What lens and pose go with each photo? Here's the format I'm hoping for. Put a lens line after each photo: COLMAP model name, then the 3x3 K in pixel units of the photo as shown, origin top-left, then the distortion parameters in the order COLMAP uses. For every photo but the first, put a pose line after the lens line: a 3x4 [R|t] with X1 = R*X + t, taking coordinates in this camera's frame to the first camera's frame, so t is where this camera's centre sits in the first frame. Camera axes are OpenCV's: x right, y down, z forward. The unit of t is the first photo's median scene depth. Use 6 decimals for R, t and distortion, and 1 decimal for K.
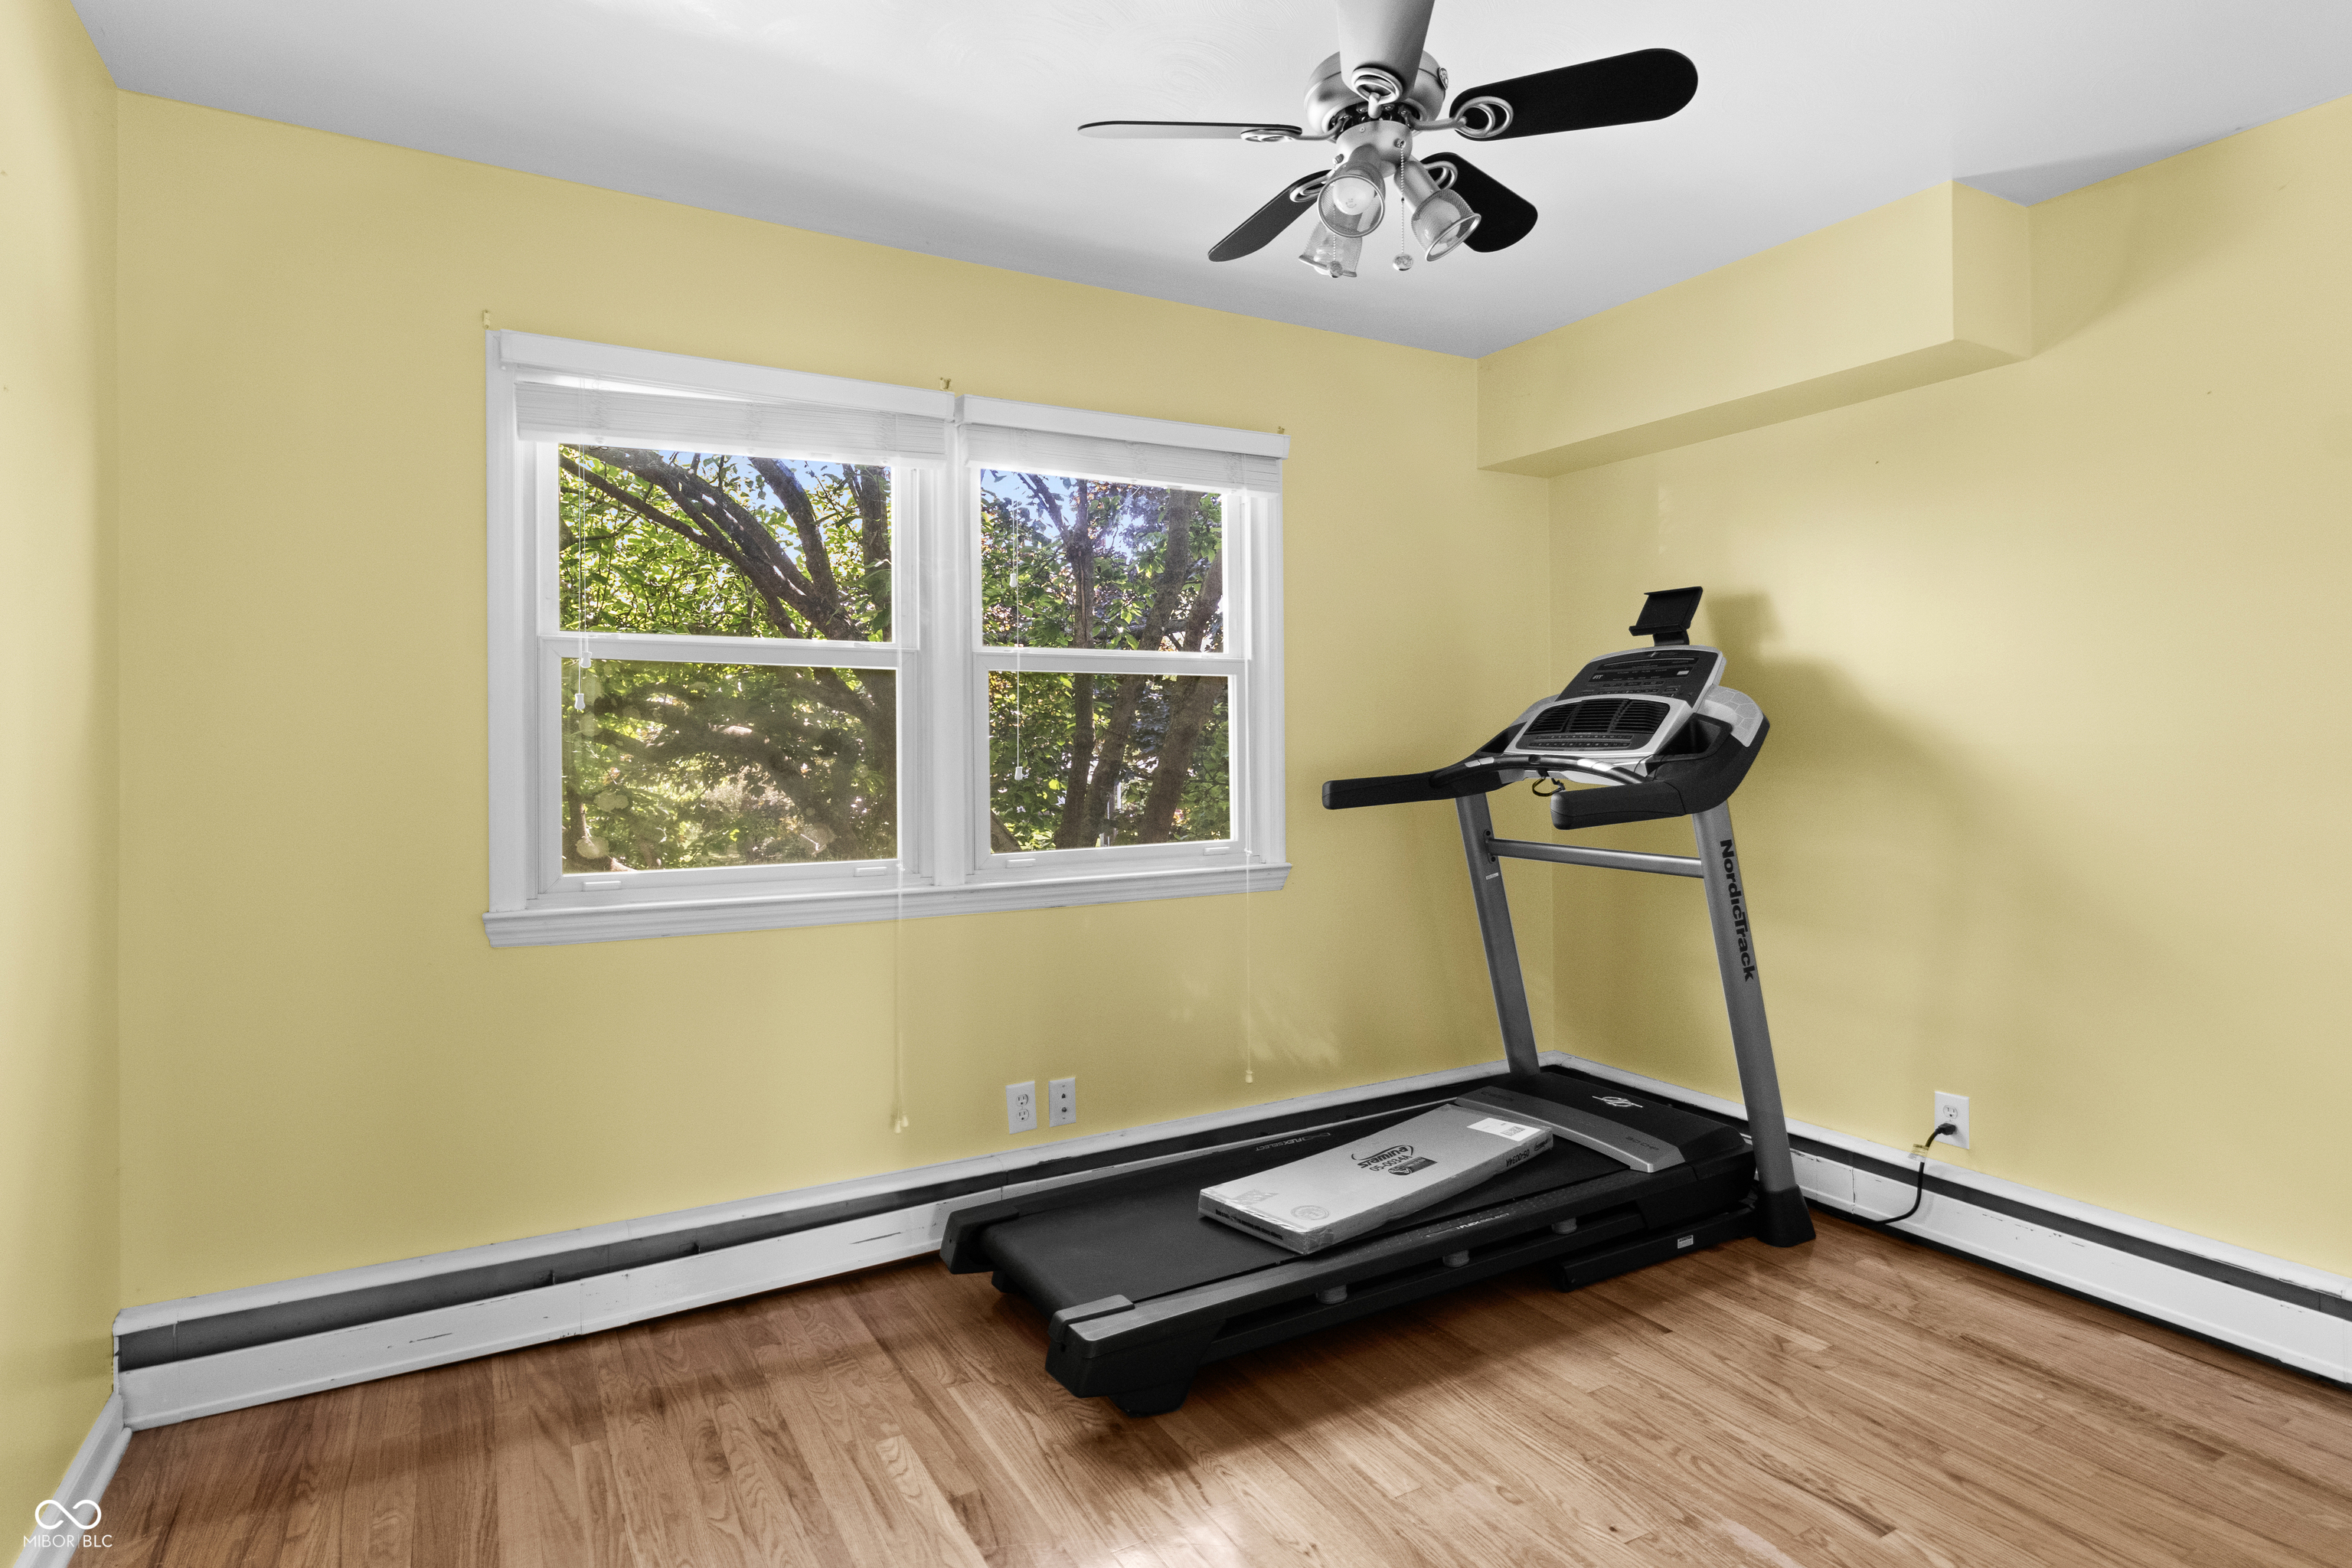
lens RADIAL K [[1215.3, 0, 1173.7], [0, 1215.3, 742.9], [0, 0, 1]] dist [-0.000228, -0.000564]
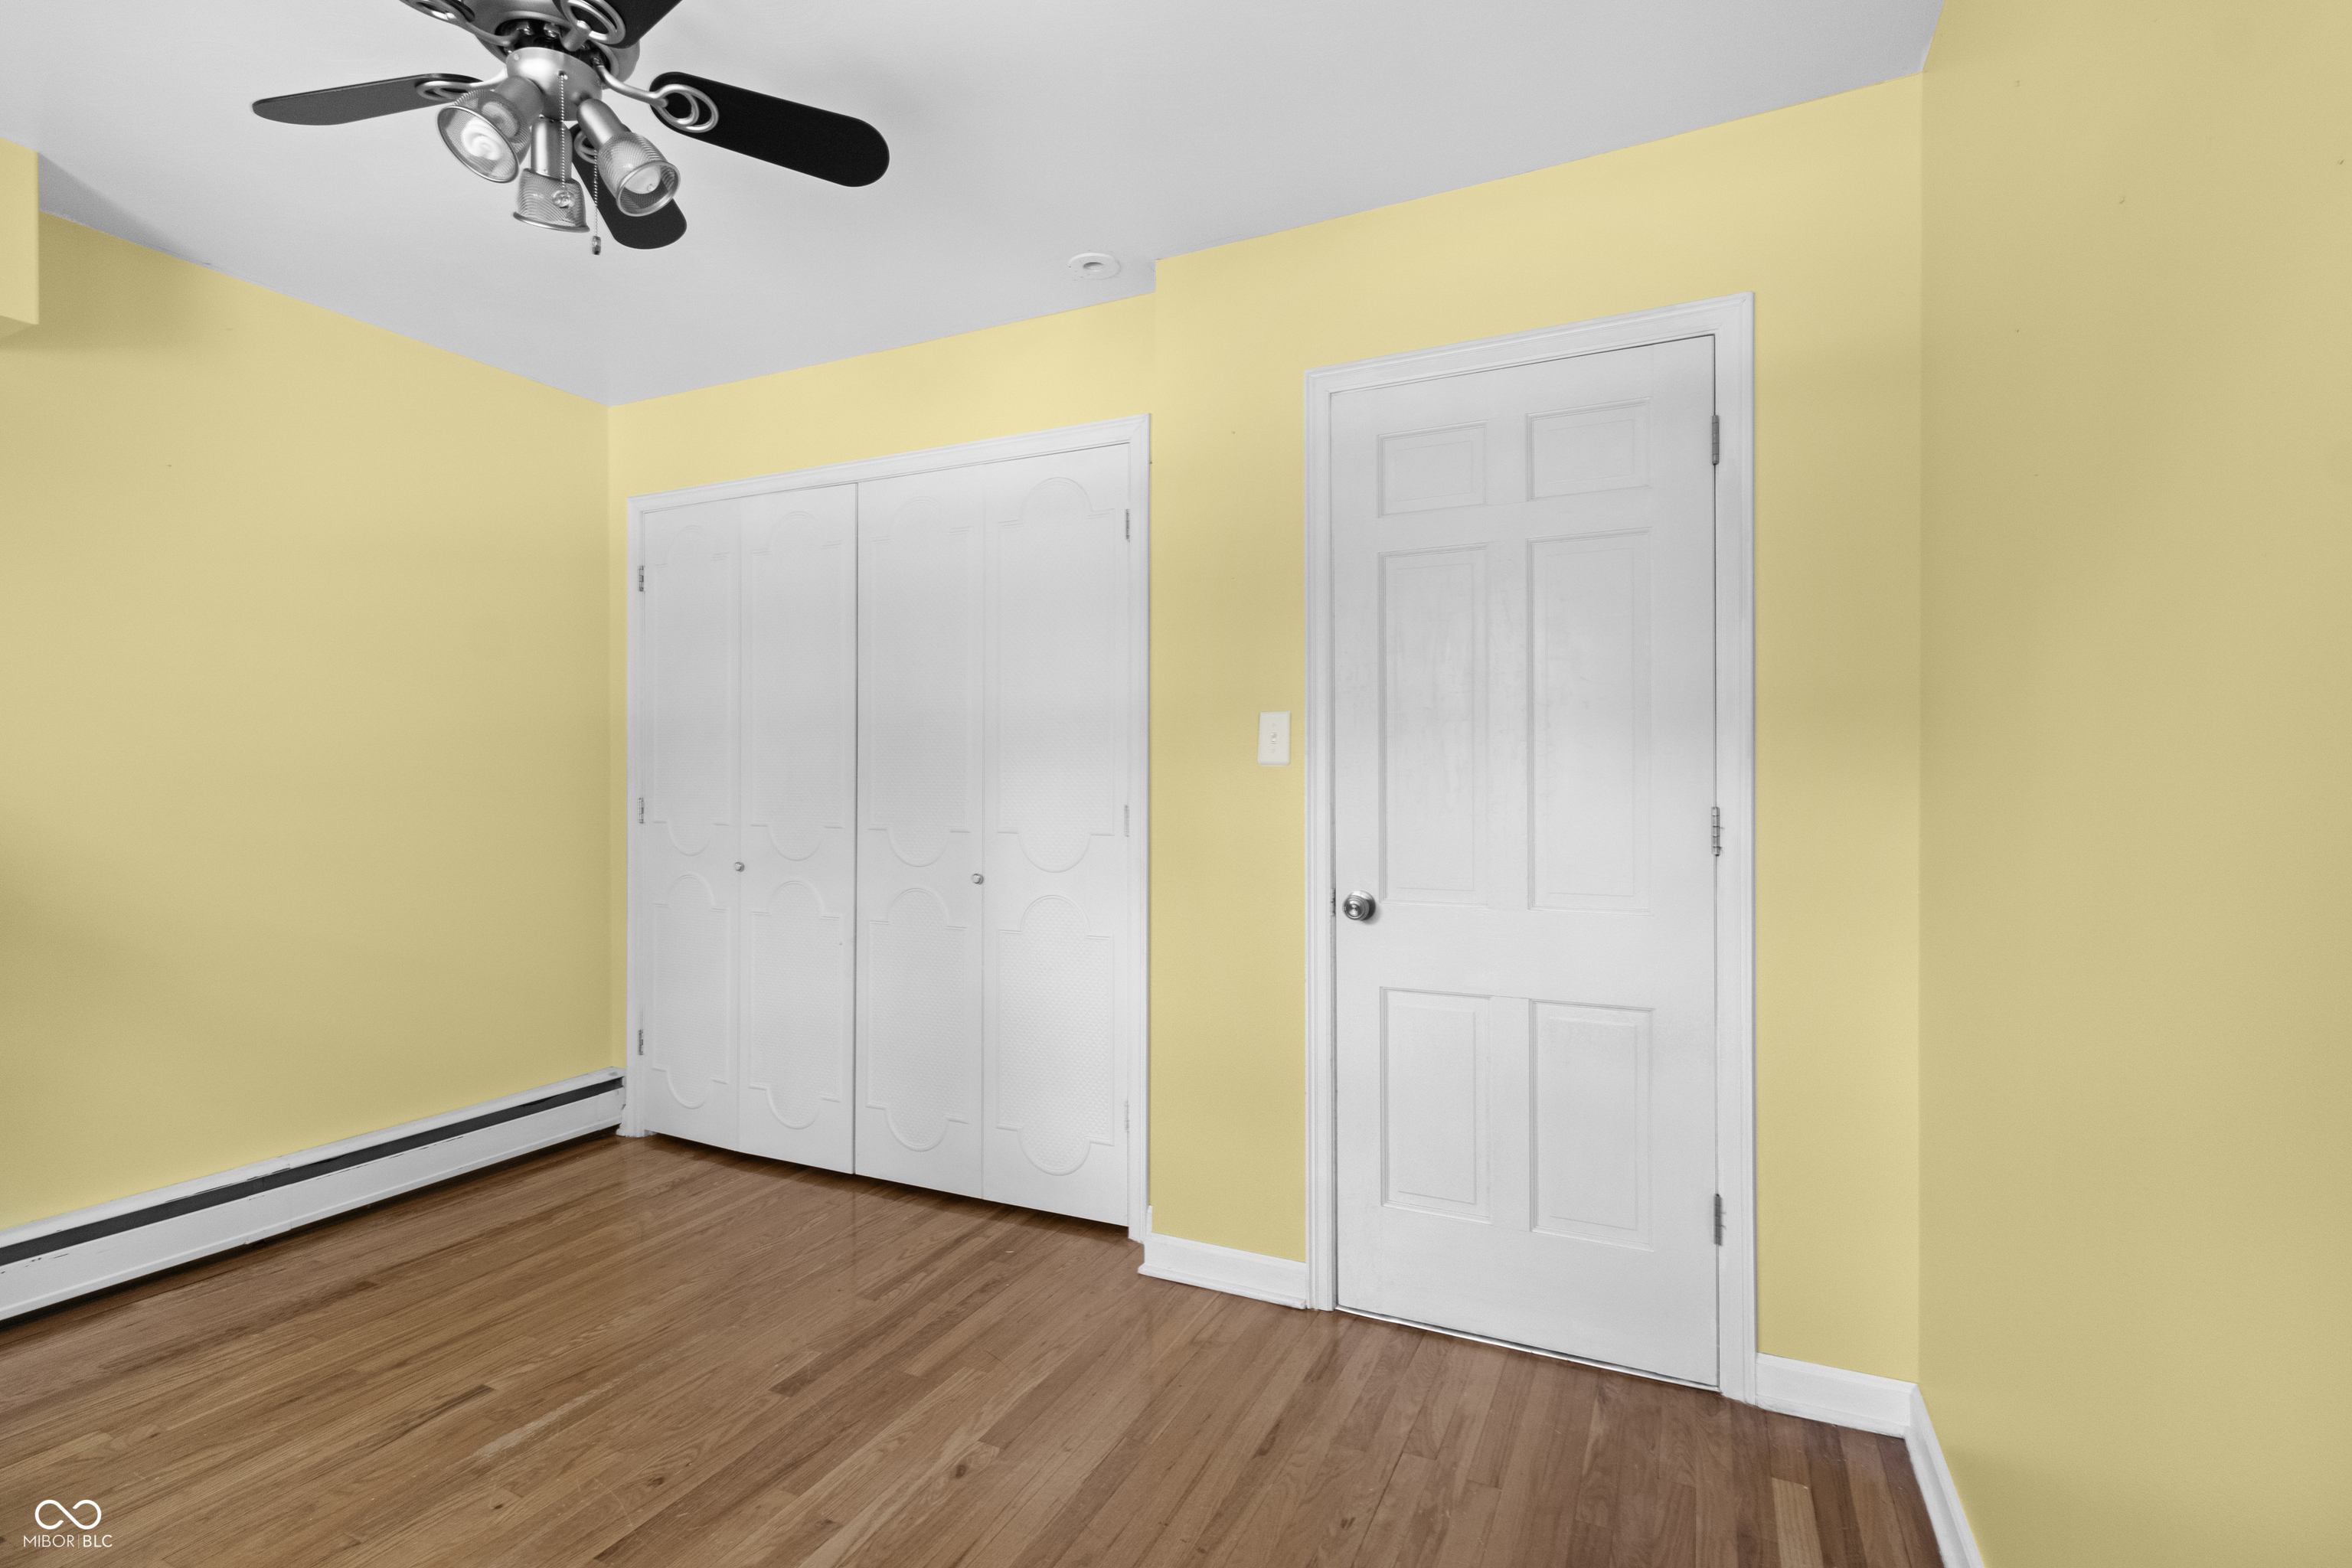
lens RADIAL K [[1089.4, 0, 1176.0], [0, 1089.4, 784.0], [0, 0, 1]] dist [-0.000415, 0.000033]
pose [[-0.574583, 0.005019, 0.818431, -0.648974], [0.003711, 0.999987, -0.003527, 0.038708], [-0.818438, 0.001011, -0.574594, 0.954496]]
